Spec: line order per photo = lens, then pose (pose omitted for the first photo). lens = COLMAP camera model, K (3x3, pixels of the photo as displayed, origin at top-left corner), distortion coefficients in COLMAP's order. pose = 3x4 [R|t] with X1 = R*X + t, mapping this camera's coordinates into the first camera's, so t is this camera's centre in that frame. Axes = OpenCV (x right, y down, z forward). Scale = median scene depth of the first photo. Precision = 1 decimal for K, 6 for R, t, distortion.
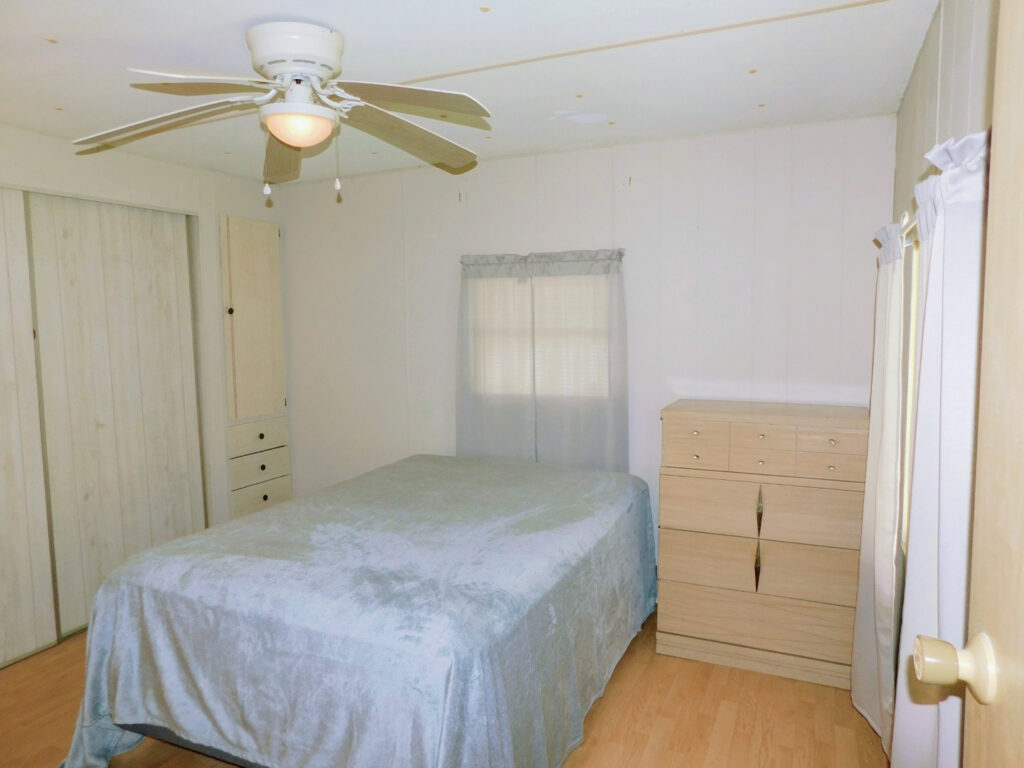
lens RADIAL K [[676.0, 0, 512.6], [0, 676.0, 383.8], [0, 0, 1]] dist [-0.068553, 0.055822]
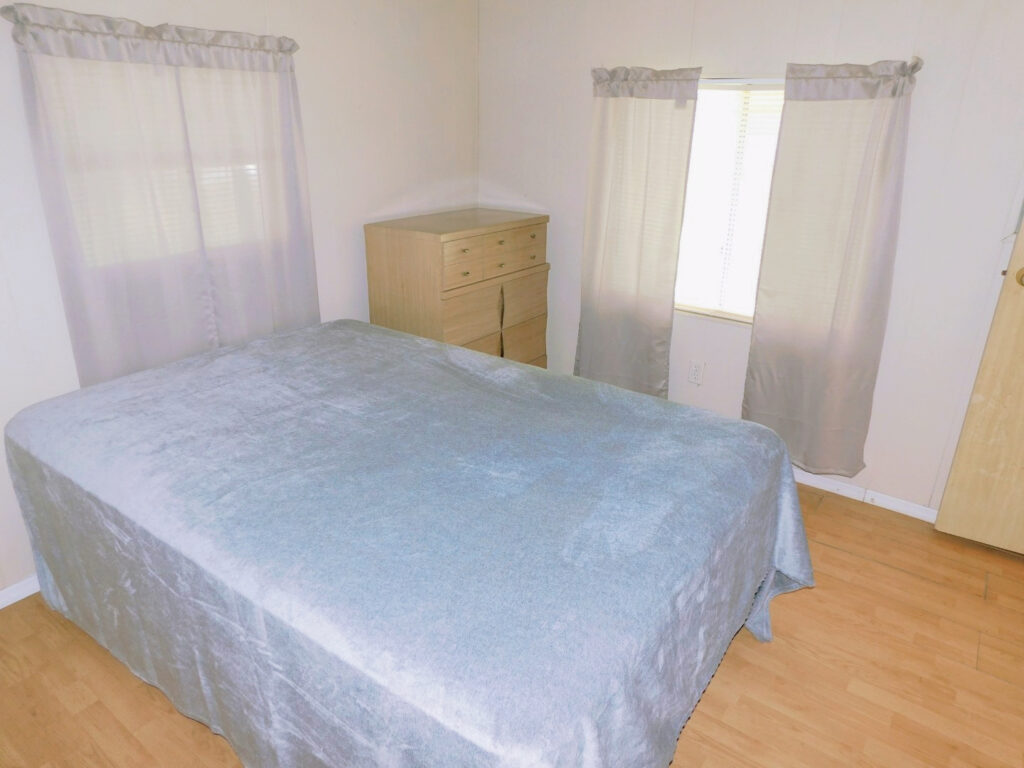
lens RADIAL K [[676.0, 0, 512.5], [0, 676.0, 382.9], [0, 0, 1]] dist [-0.068553, 0.055822]
pose [[0.217917, -0.349127, 0.911385, -0.569079], [0.078151, 0.937071, 0.340280, -0.065789], [-0.972833, -0.002927, 0.231488, 0.543653]]
